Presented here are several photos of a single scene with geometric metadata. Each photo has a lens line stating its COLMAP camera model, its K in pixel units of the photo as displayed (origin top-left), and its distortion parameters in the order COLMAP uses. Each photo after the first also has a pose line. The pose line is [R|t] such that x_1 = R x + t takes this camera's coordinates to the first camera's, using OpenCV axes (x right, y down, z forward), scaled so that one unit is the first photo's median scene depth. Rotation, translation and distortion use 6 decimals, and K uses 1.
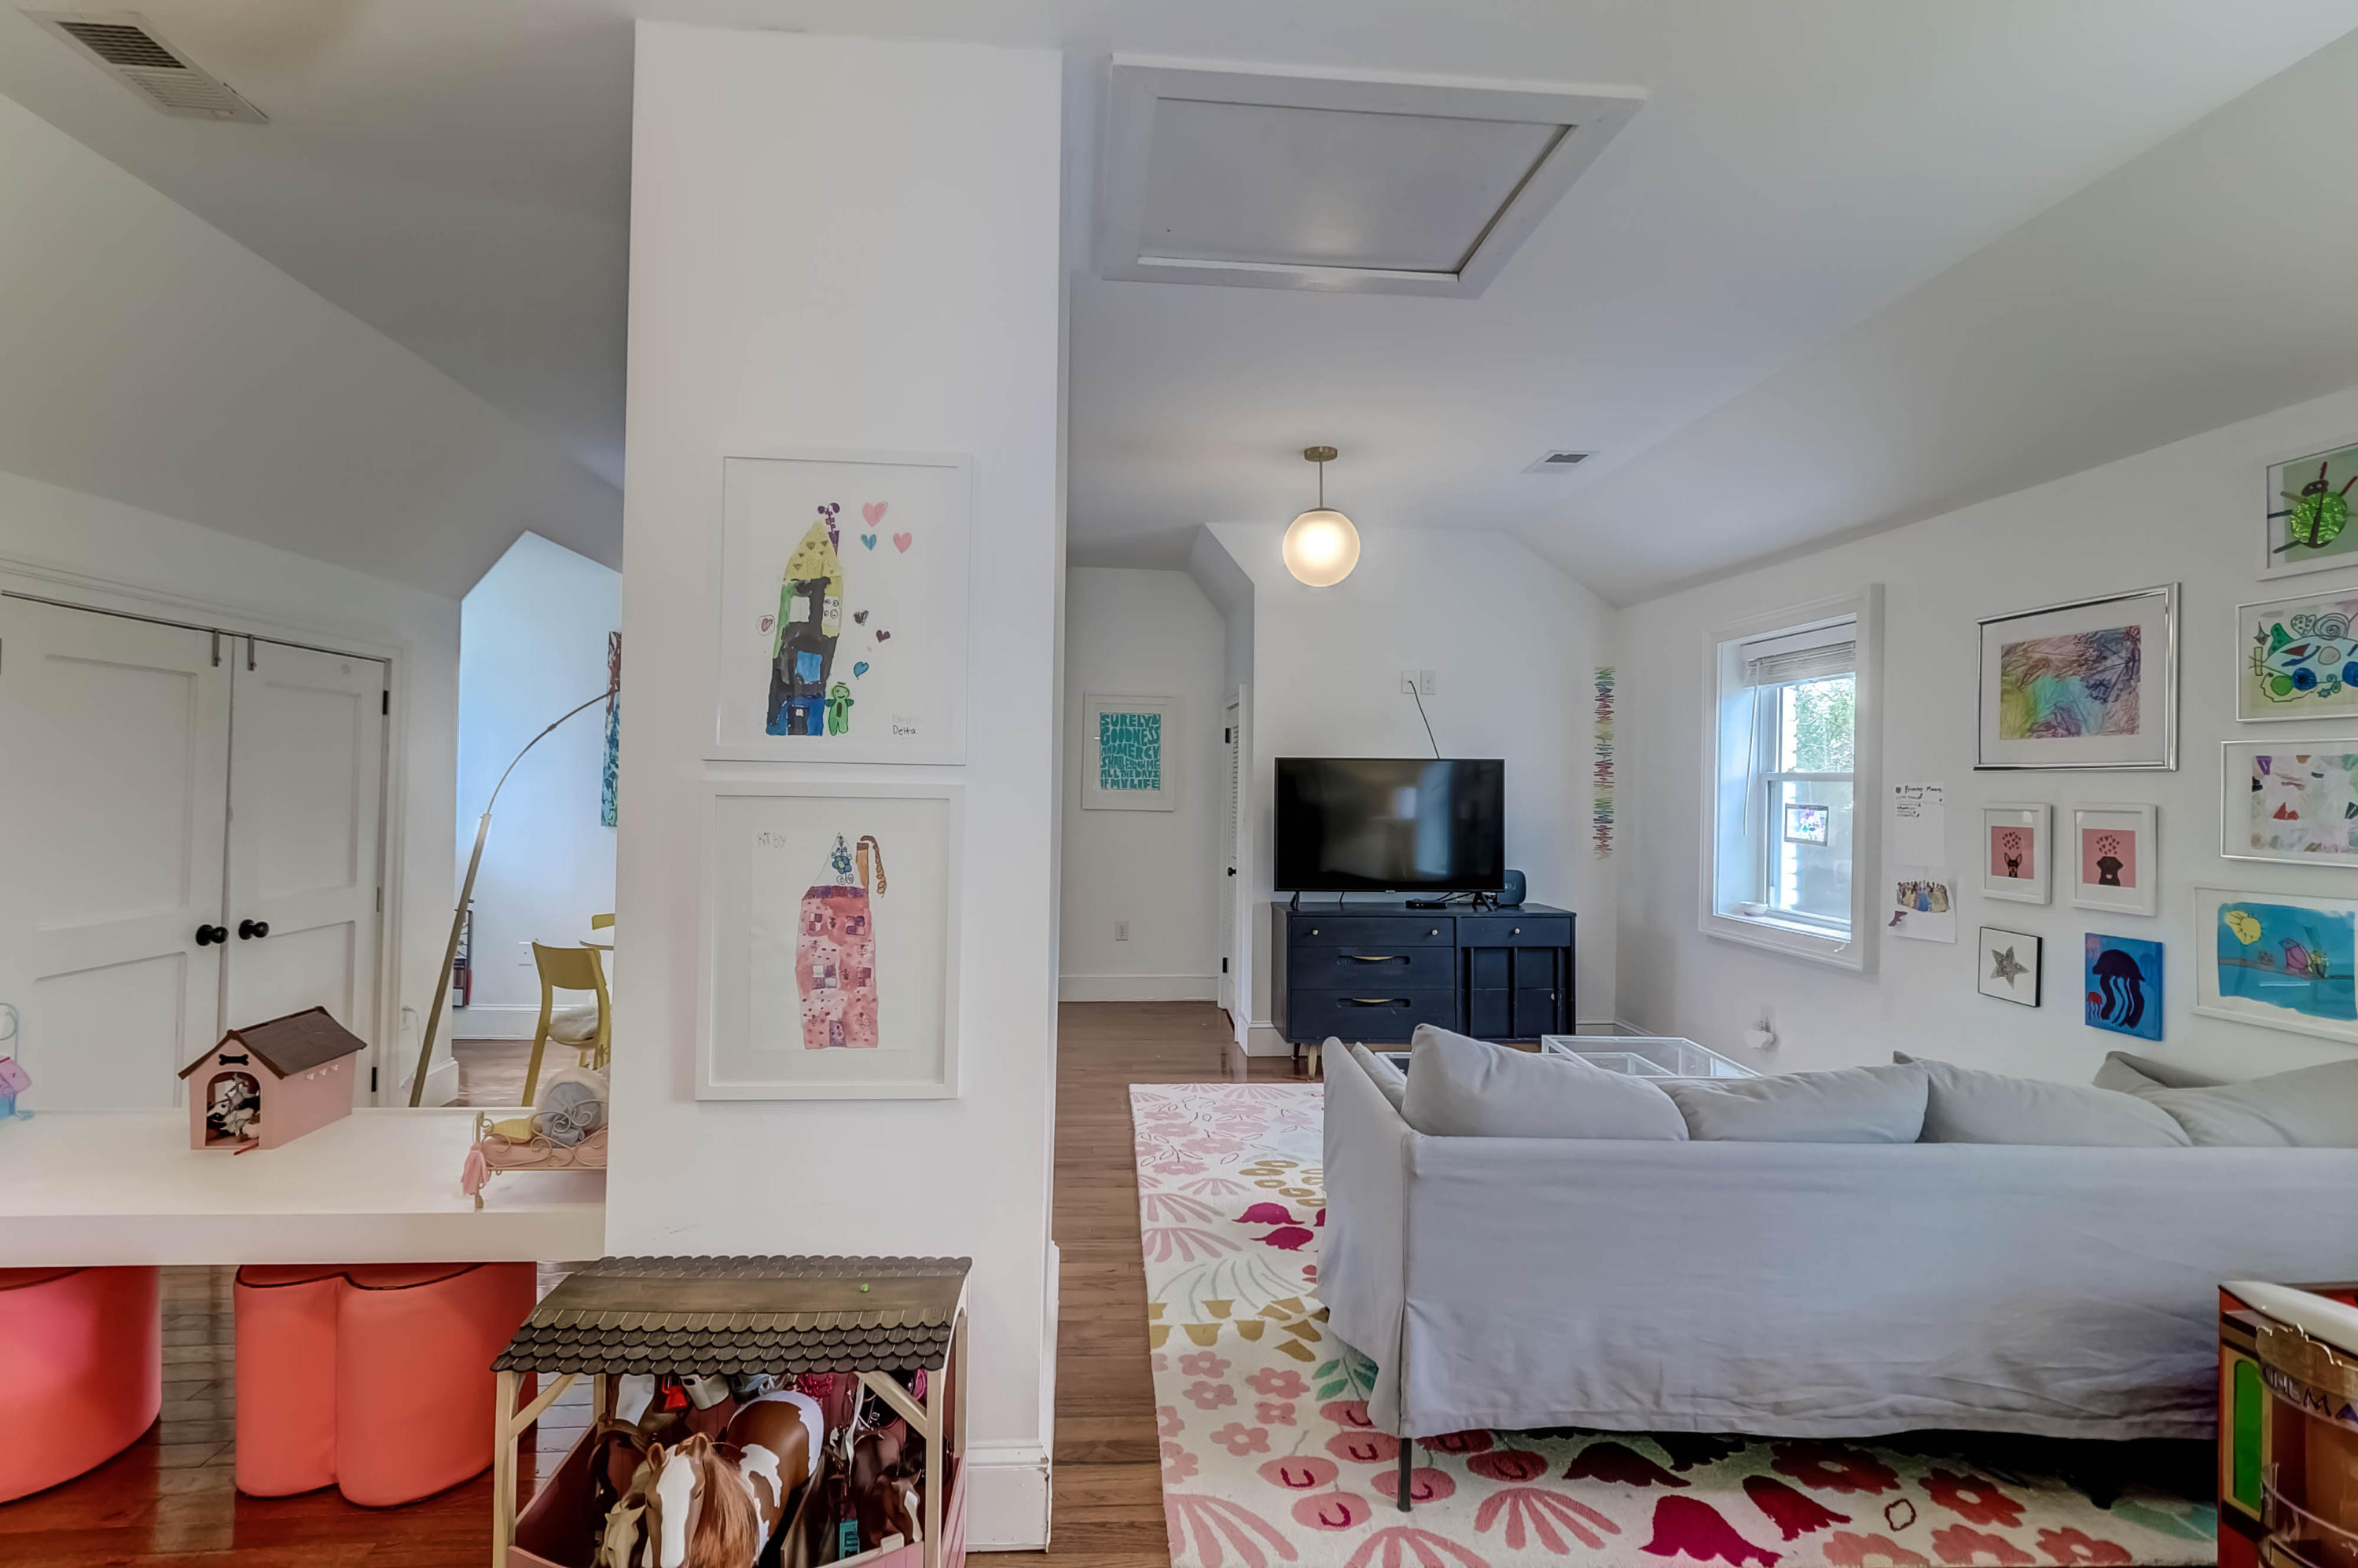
lens RADIAL K [[1077.9, 0, 1165.4], [0, 1077.9, 776.2], [0, 0, 1]] dist [0.006009, -0.001845]
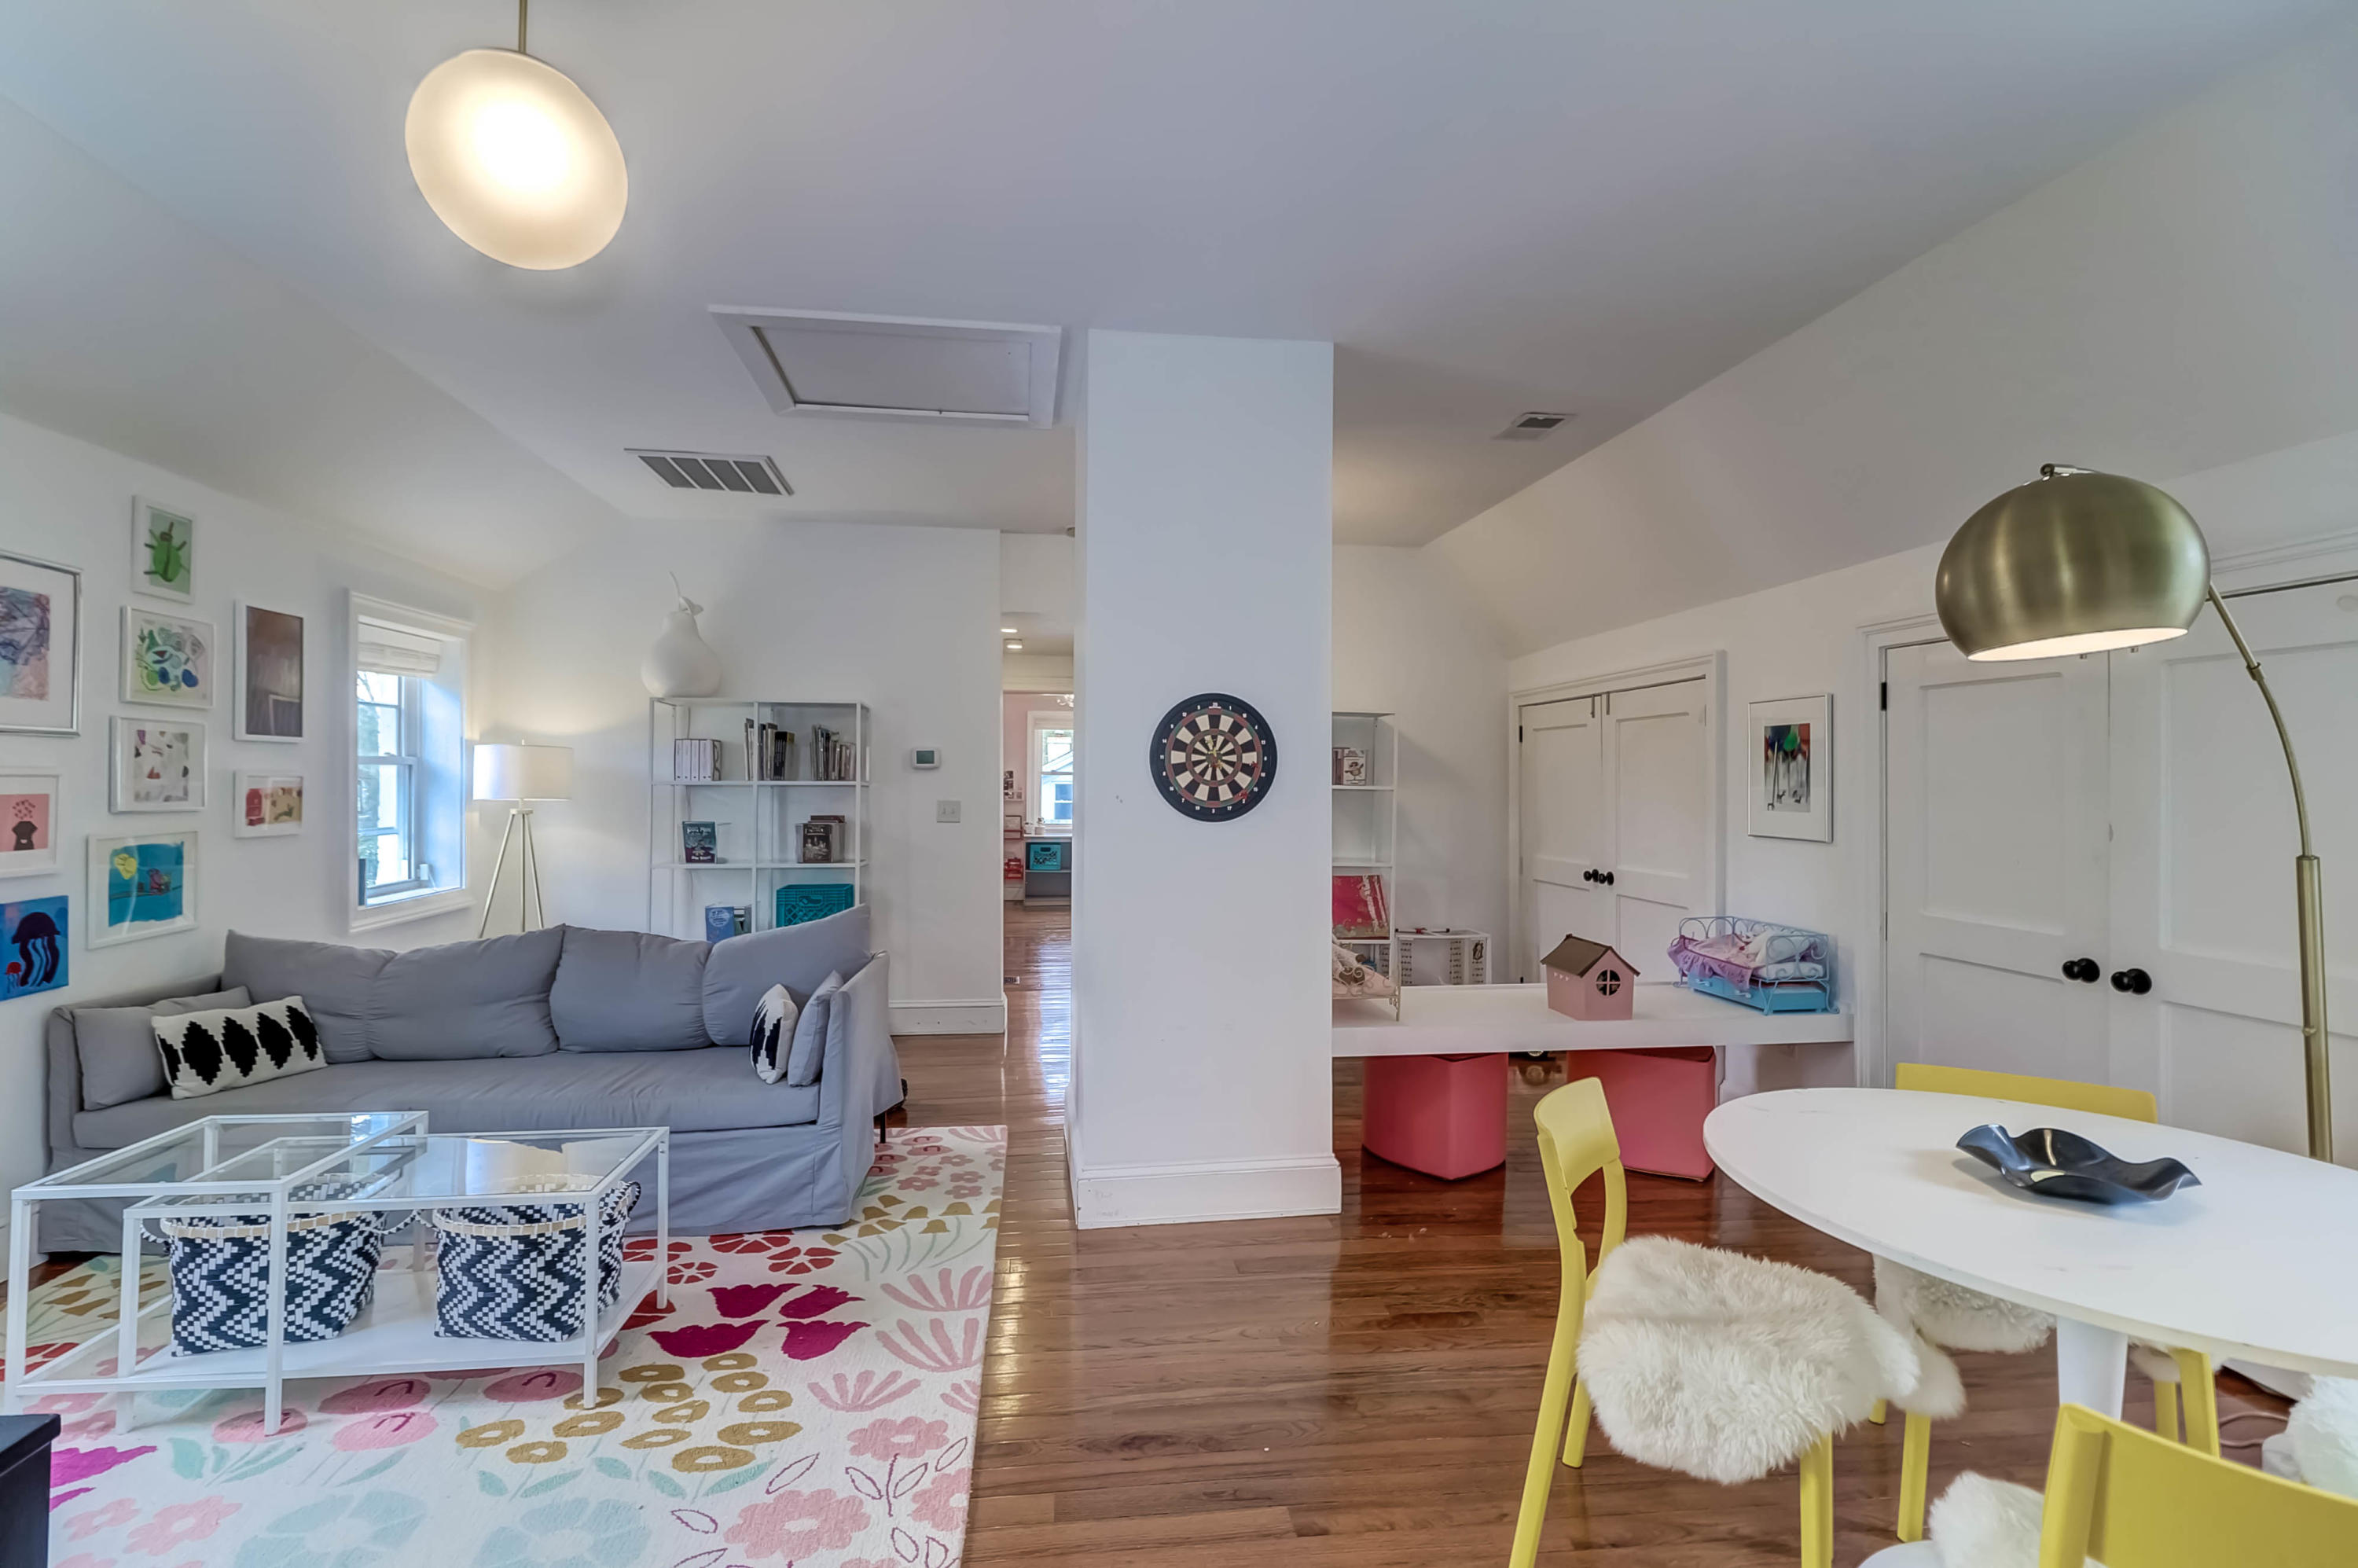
lens RADIAL K [[1077.9, 0, 1166.2], [0, 1077.9, 779.9], [0, 0, 1]] dist [0.006009, -0.001845]
pose [[-0.998260, -0.023342, -0.054146, -0.115006], [-0.022739, 0.999673, -0.011738, 0.024419], [0.054402, -0.010486, -0.998464, 2.045990]]
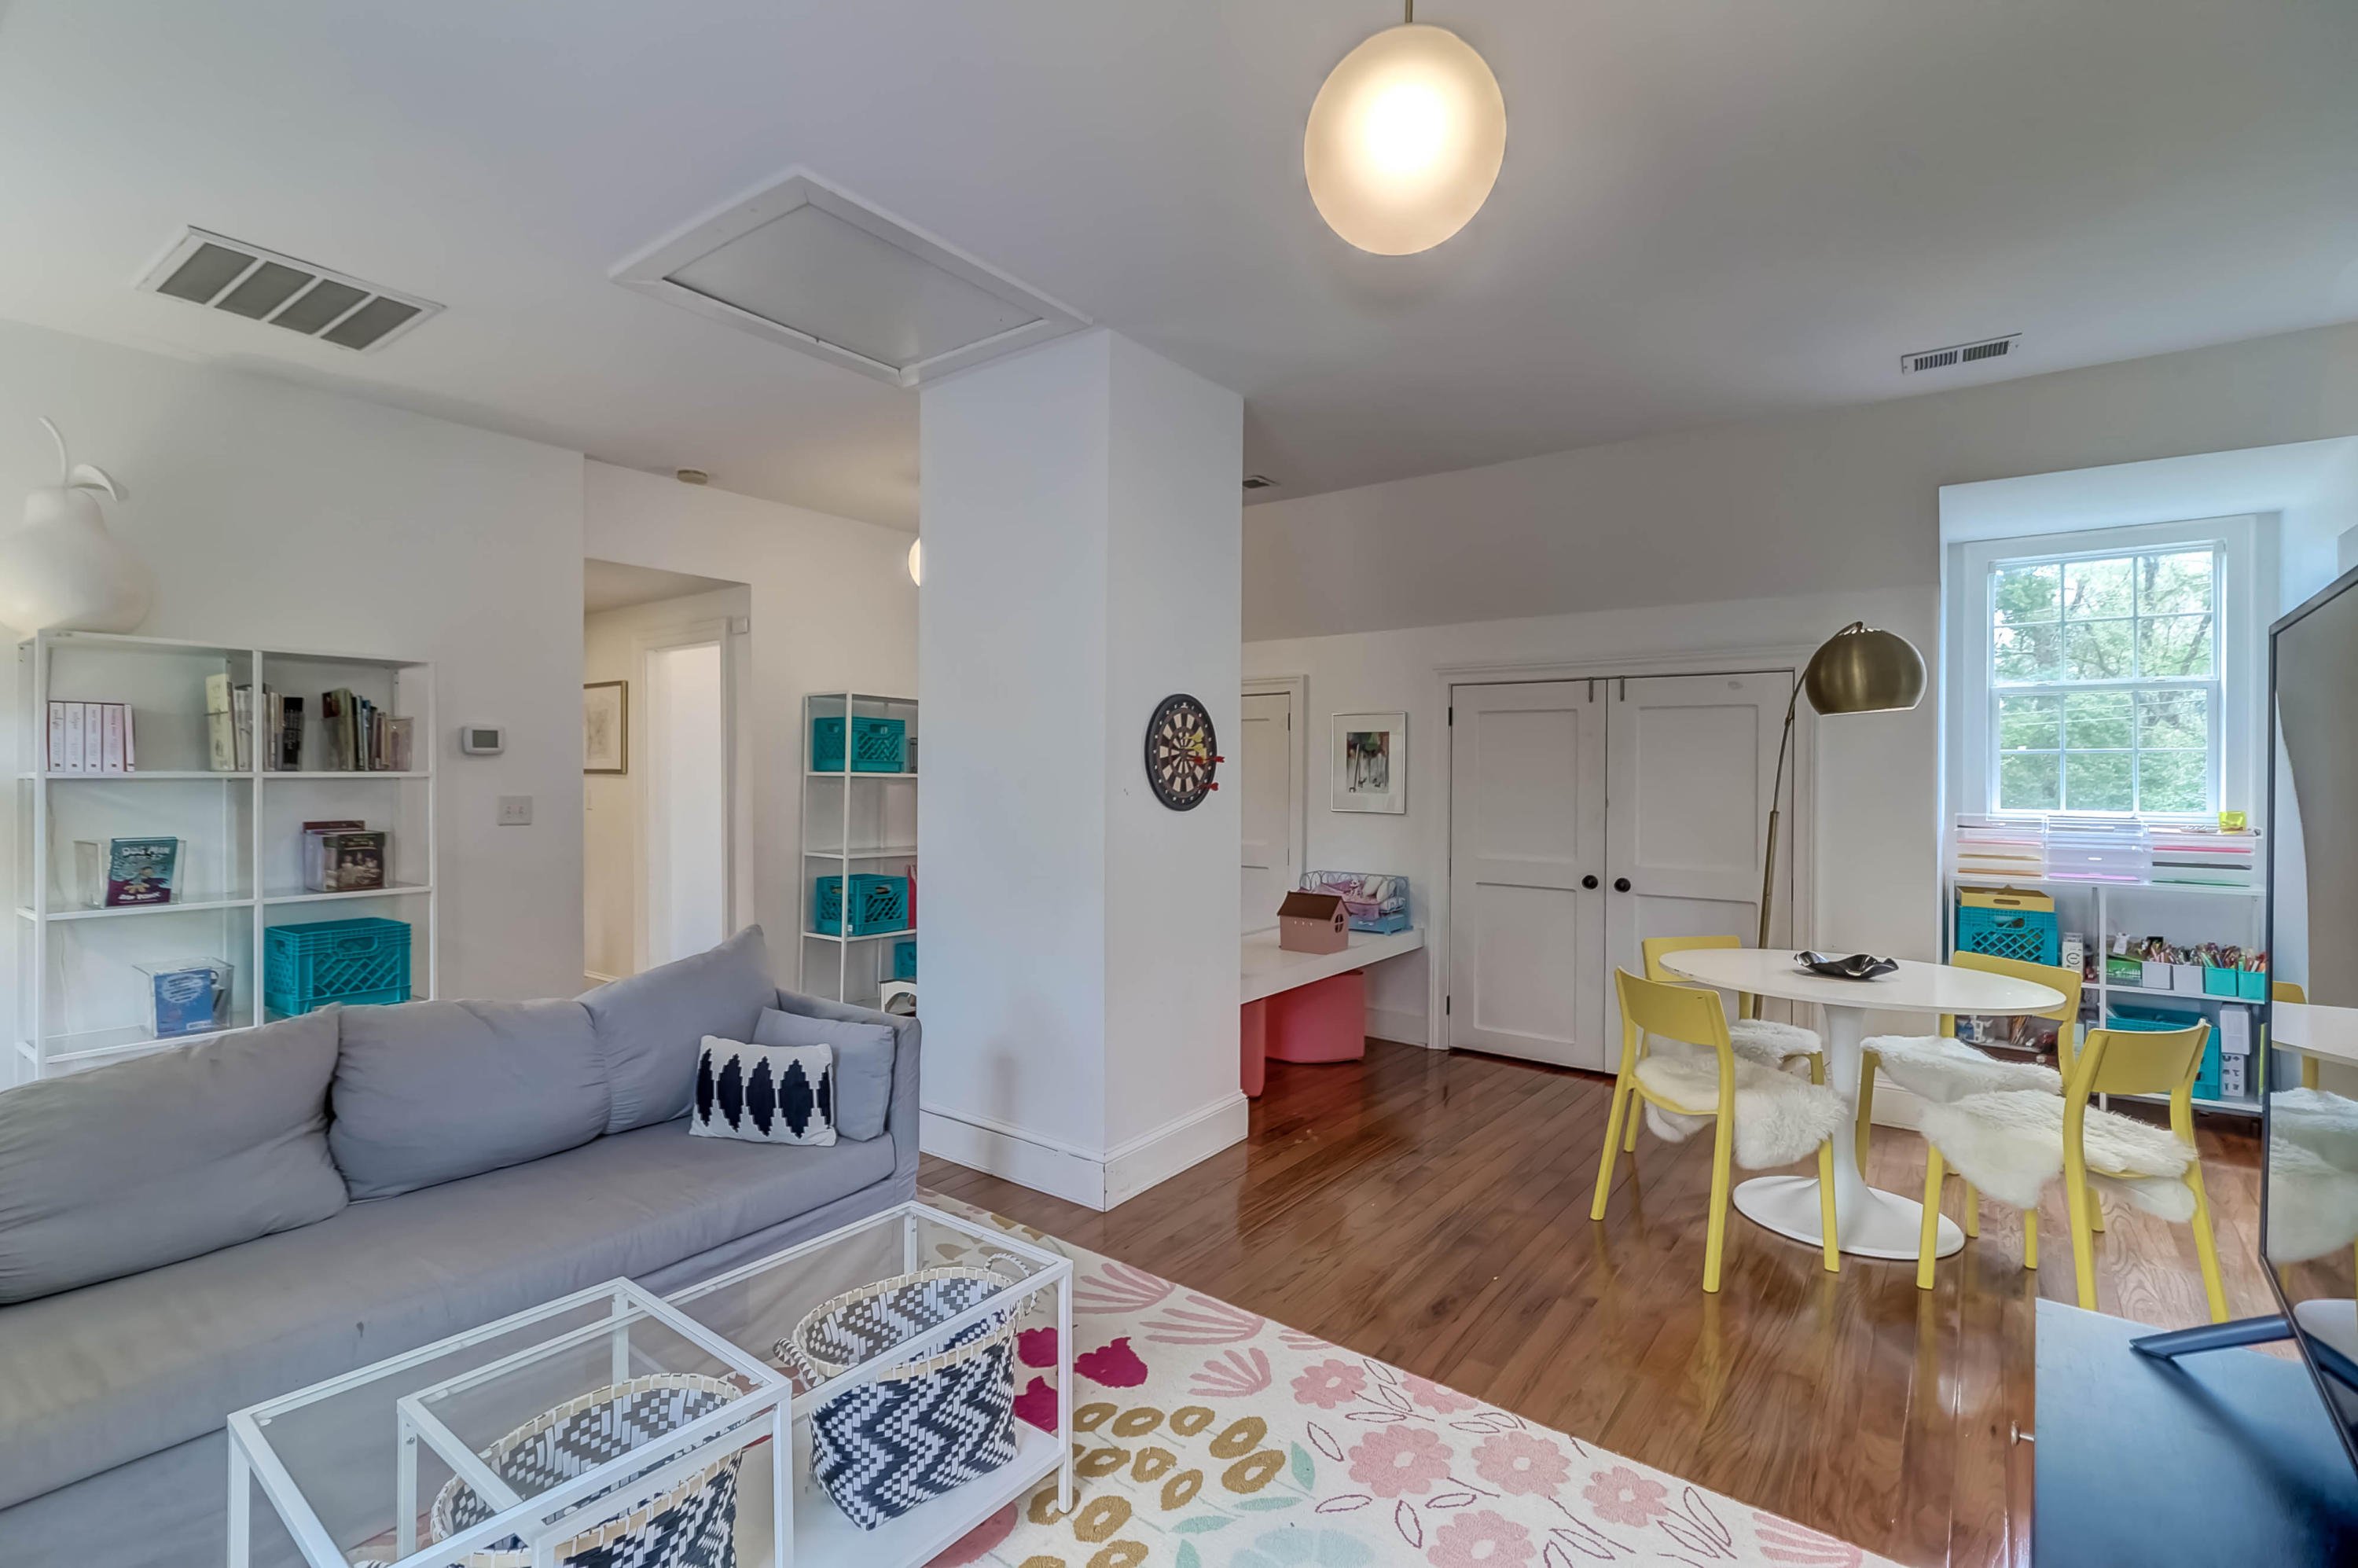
lens RADIAL K [[1077.9, 0, 1165.3], [0, 1077.9, 782.2], [0, 0, 1]] dist [0.006009, -0.001845]
pose [[-0.658386, -0.014018, -0.752550, 0.707422], [-0.011044, 0.999899, -0.008964, 0.031884], [0.752599, 0.002410, -0.658474, 1.728313]]
